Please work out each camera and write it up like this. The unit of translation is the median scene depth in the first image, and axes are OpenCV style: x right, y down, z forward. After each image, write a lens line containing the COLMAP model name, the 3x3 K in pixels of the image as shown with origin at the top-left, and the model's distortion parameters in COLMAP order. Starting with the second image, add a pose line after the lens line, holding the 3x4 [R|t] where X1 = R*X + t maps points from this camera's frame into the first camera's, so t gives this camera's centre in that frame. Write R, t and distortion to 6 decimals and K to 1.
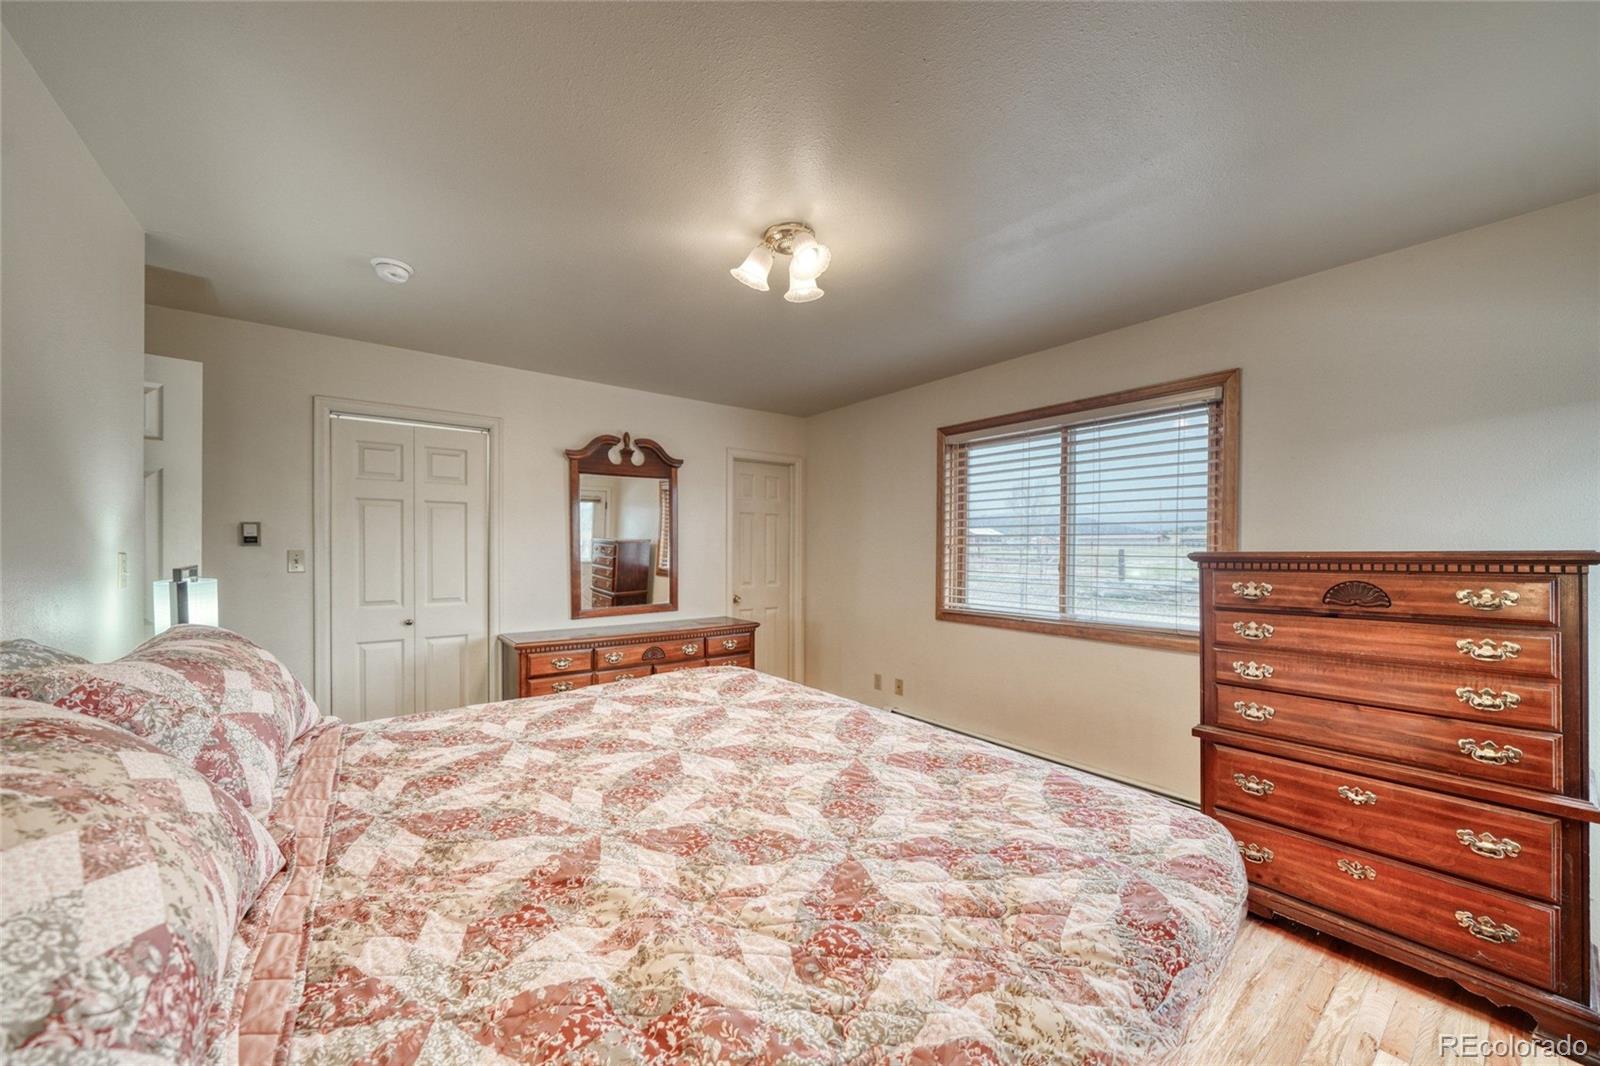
lens RADIAL K [[566.5, 0, 791.9], [0, 566.5, 560.4], [0, 0, 1]] dist [-0.001904, -0.000058]
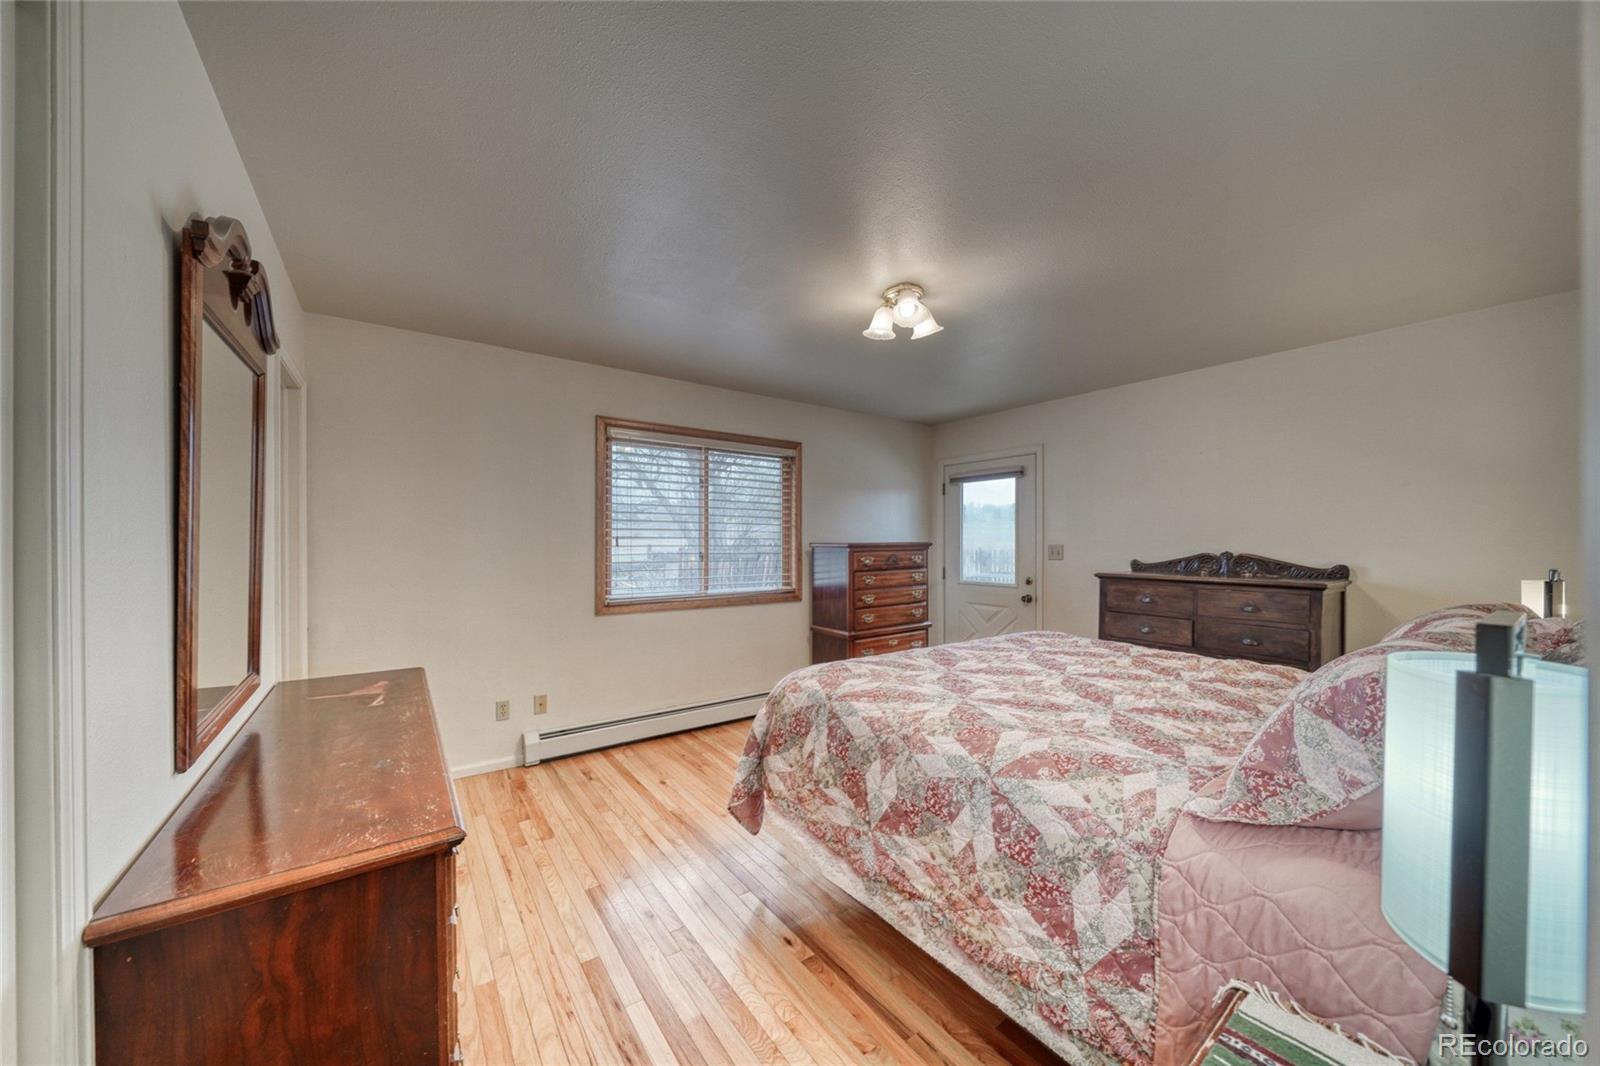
lens RADIAL K [[566.5, 0, 791.9], [0, 566.5, 560.4], [0, 0, 1]] dist [-0.001904, -0.000058]
pose [[0.056328, -0.023518, 0.998135, -1.238982], [0.025826, 0.999422, 0.022091, -0.001761], [-0.998078, 0.024534, 0.056903, 1.121370]]
